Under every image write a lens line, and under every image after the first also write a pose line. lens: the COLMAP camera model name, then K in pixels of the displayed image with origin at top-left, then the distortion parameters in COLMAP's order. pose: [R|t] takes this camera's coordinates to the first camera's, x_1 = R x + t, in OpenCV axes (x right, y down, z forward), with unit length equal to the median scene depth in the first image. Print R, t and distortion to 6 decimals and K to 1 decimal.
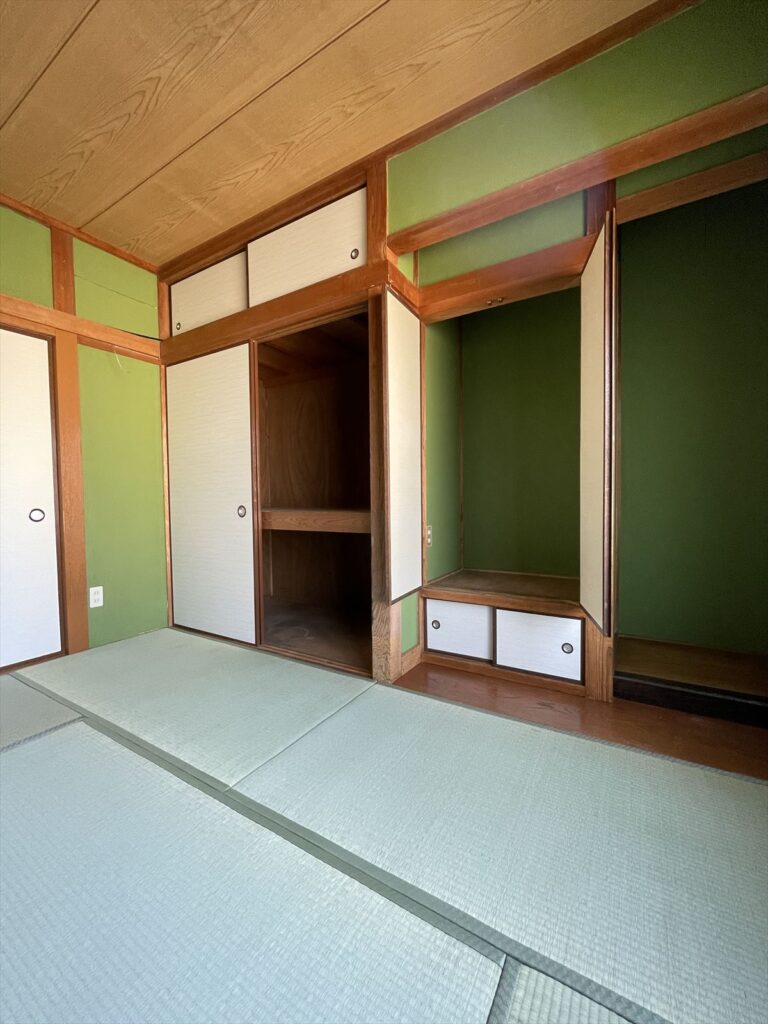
lens RADIAL K [[412.1, 0, 383.0], [0, 412.1, 516.1], [0, 0, 1]] dist [0.000074, 0.000144]
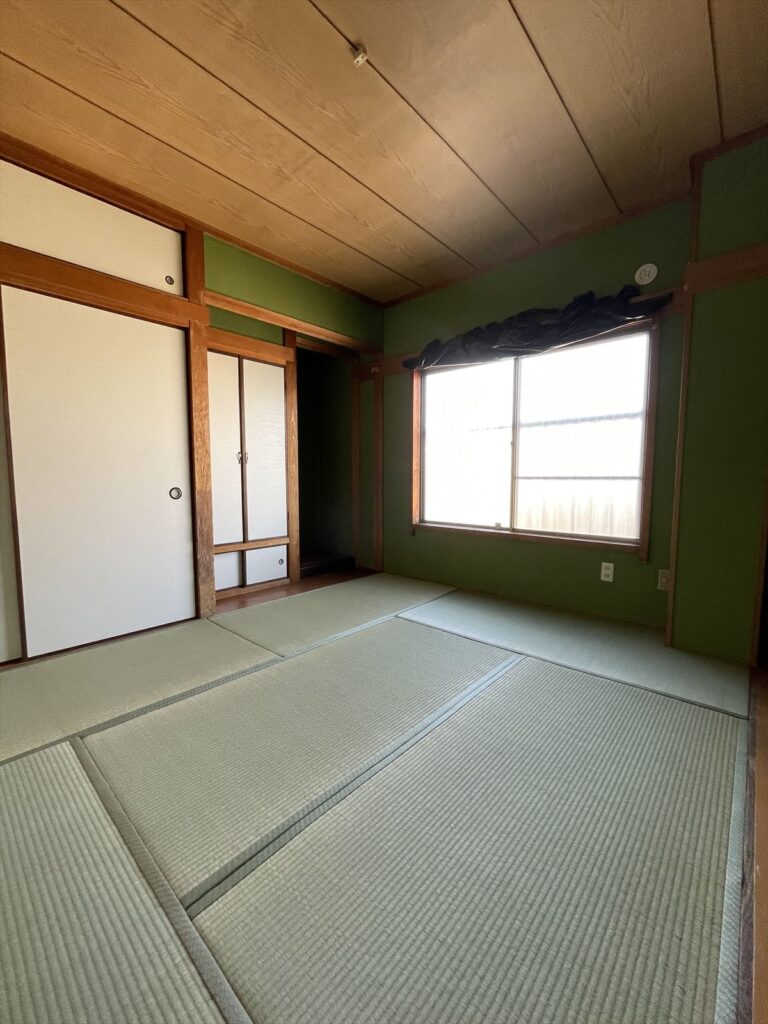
lens RADIAL K [[412.1, 0, 383.5], [0, 412.1, 511.2], [0, 0, 1]] dist [0.000074, 0.000144]
pose [[0.181794, -0.064426, 0.981224, -1.366991], [0.042311, 0.997440, 0.057651, 0.003772], [-0.982426, 0.031036, 0.184054, 0.208030]]
